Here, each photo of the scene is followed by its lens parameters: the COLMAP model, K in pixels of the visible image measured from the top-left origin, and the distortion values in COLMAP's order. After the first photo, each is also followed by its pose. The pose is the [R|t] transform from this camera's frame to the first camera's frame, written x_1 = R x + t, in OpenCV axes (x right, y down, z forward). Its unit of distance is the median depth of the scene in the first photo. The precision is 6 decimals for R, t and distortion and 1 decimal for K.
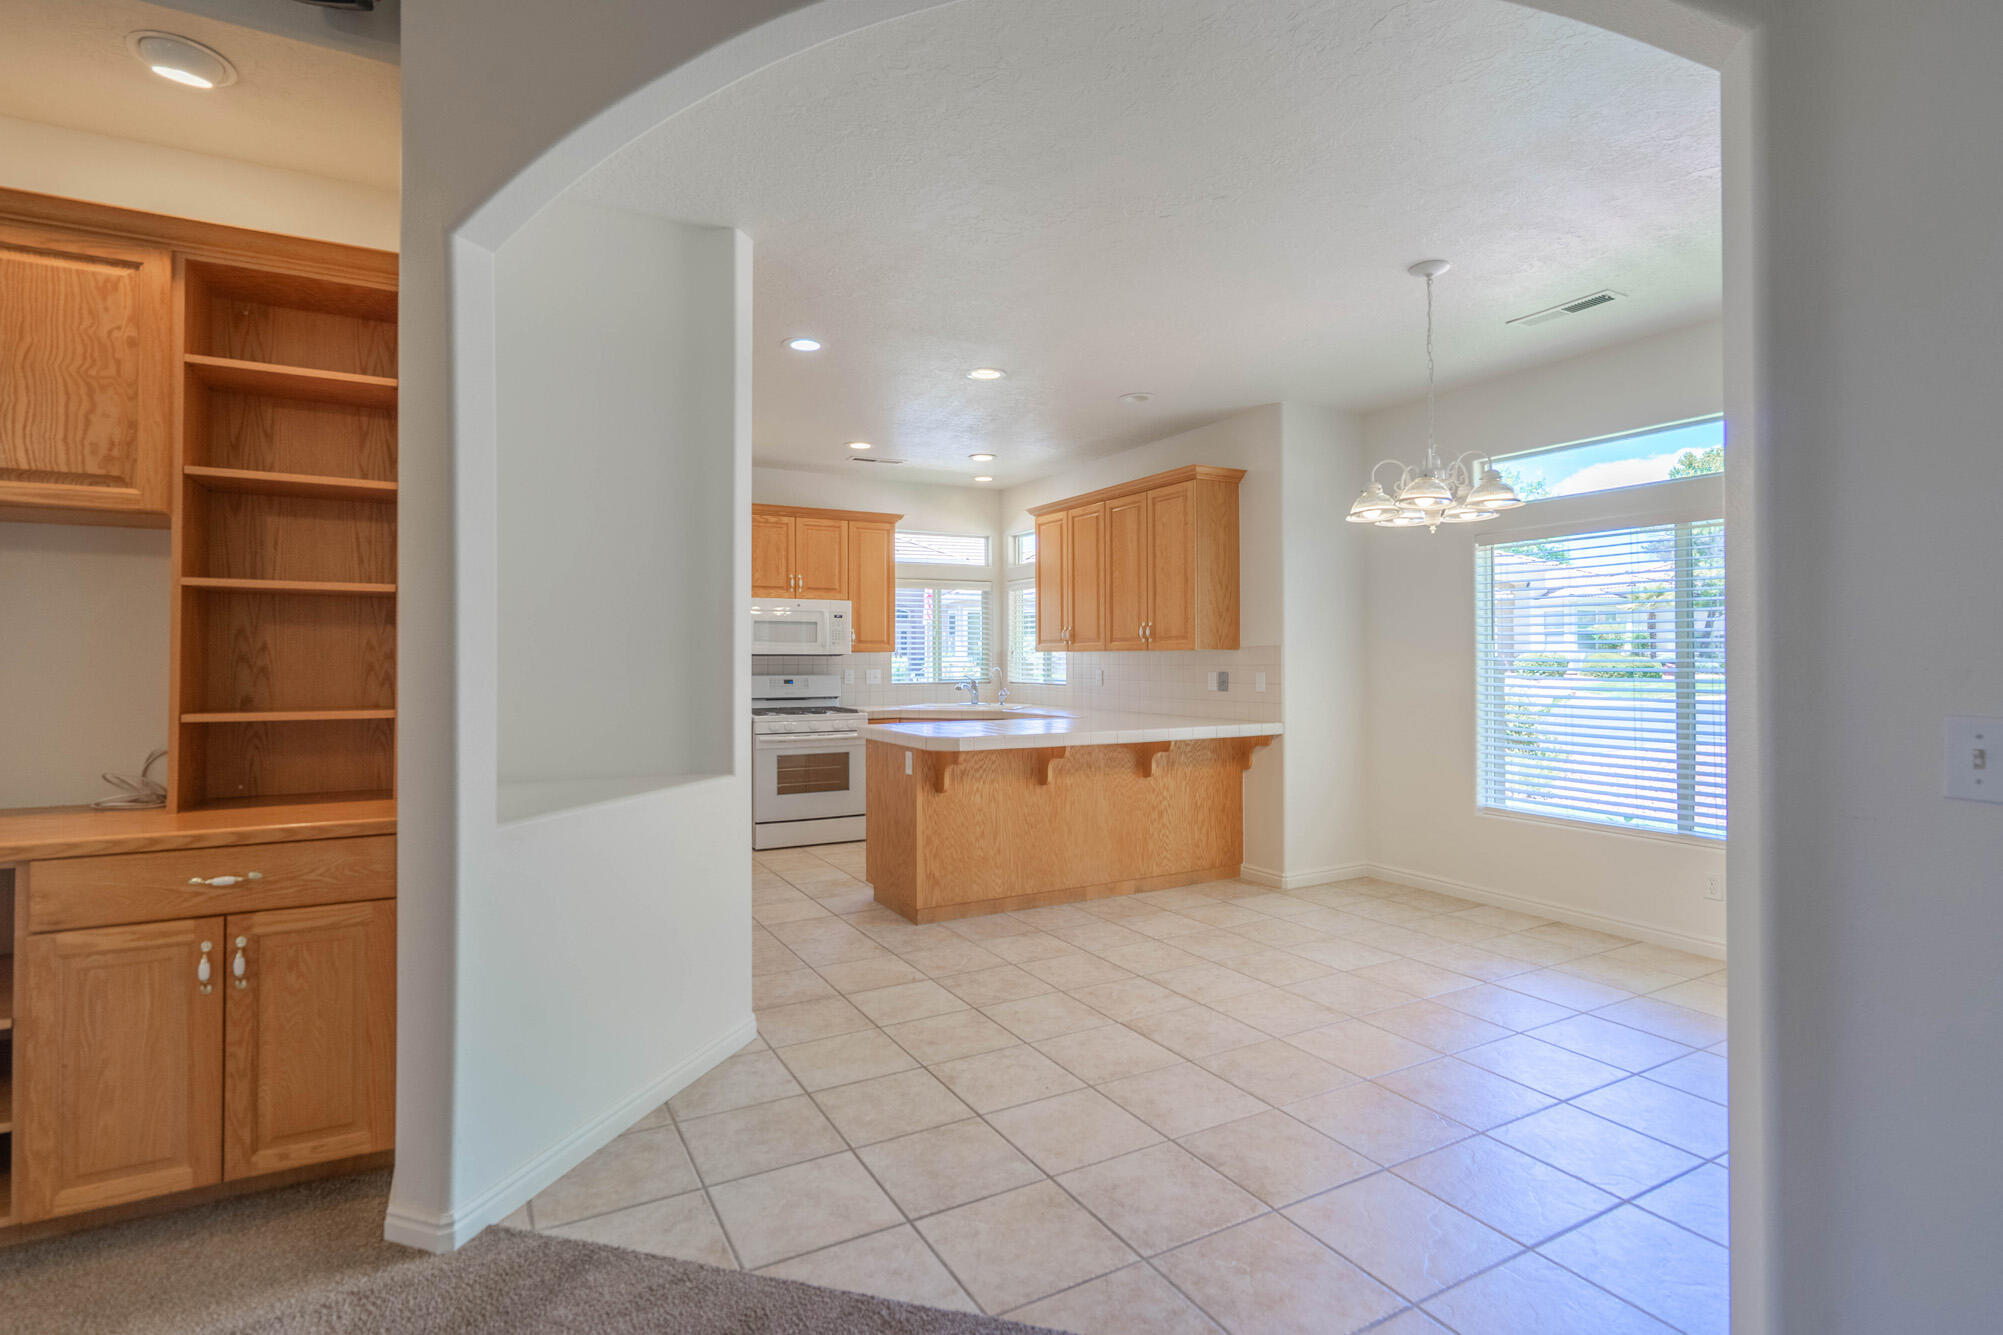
lens RADIAL K [[904.8, 0, 1004.6], [0, 904.8, 659.3], [0, 0, 1]] dist [-0.000904, 0.000216]
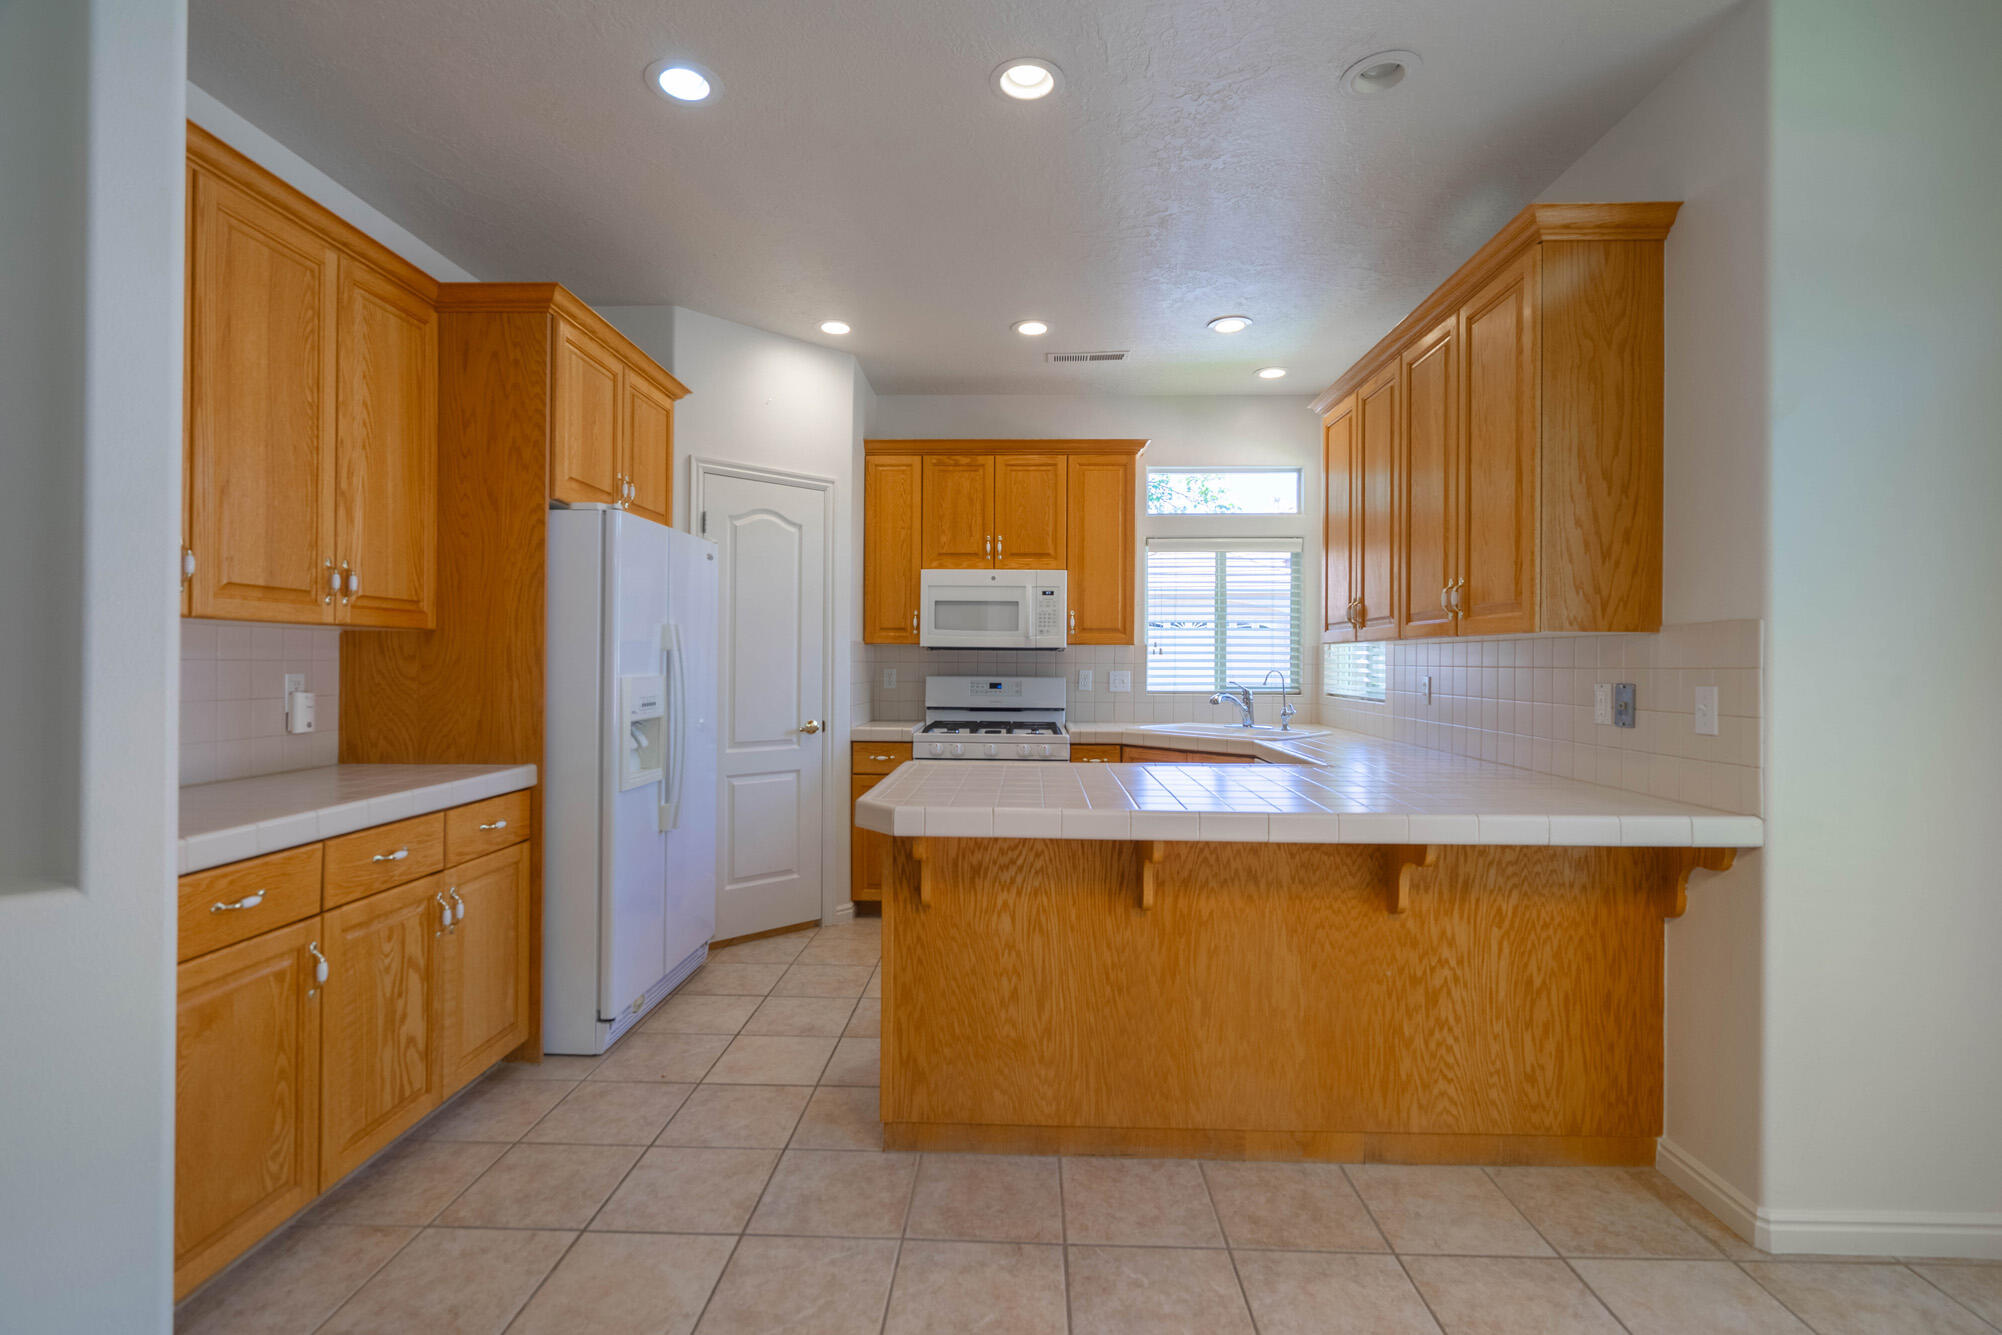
lens RADIAL K [[969.4, 0, 1044.4], [0, 969.4, 665.7], [0, 0, 1]] dist [-0.000884, 0.000716]
pose [[0.893298, 0.011023, -0.449331, 0.213757], [-0.009132, 0.999938, 0.006377, 0.005189], [0.449373, -0.001594, 0.893343, 0.480862]]
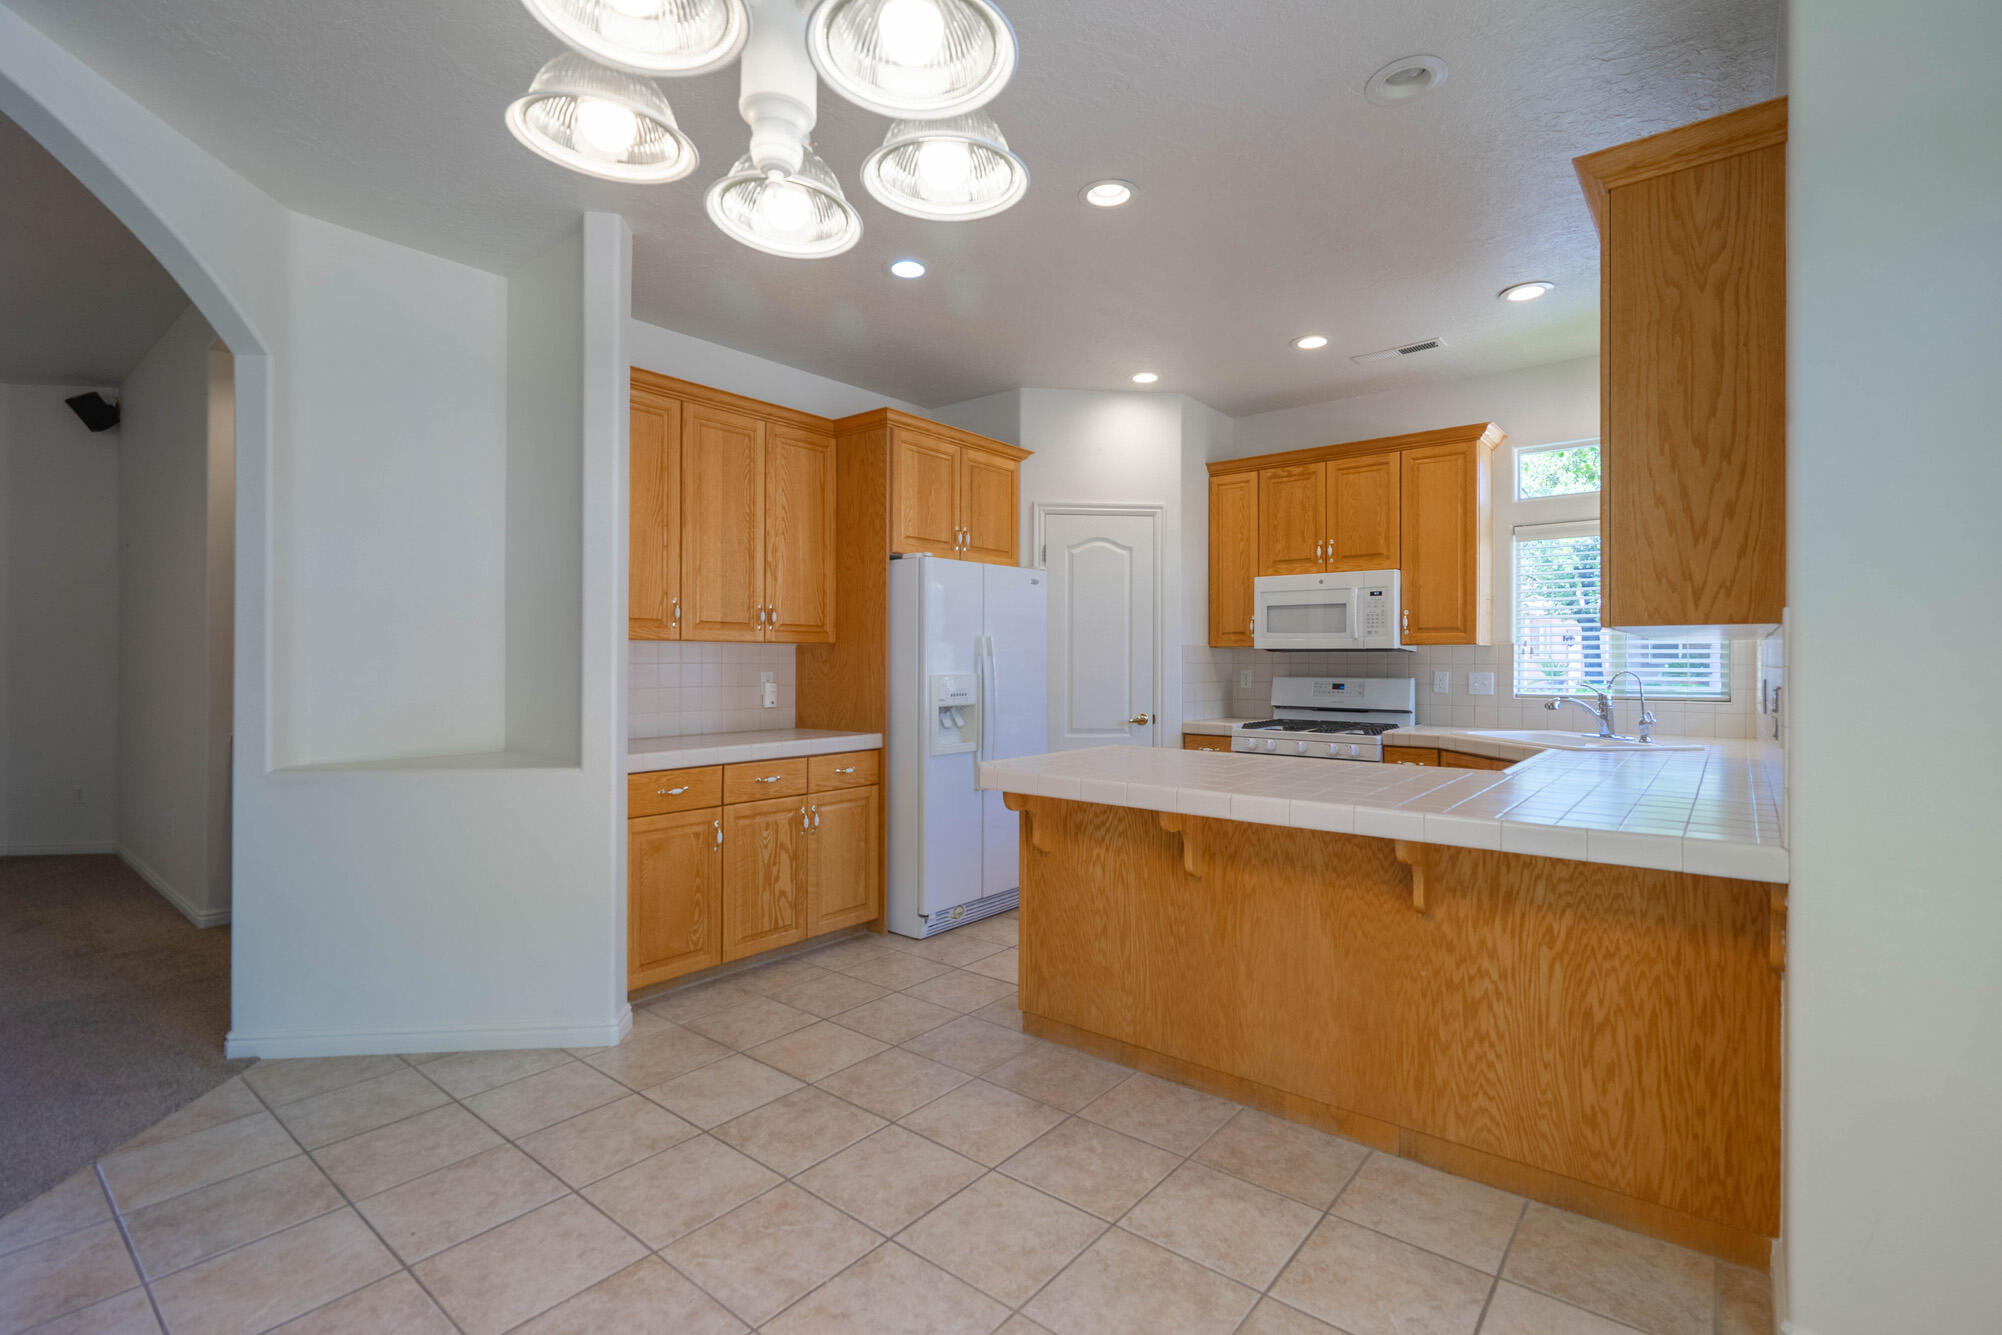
lens RADIAL K [[930.4, 0, 914.1], [0, 930.4, 667.0], [0, 0, 1]] dist [-0.001445, 0.000671]
pose [[0.390191, 0.009559, -0.920684, 0.476133], [-0.002253, 0.999953, 0.009427, 0.003850], [0.920731, -0.001604, 0.390194, 0.575554]]
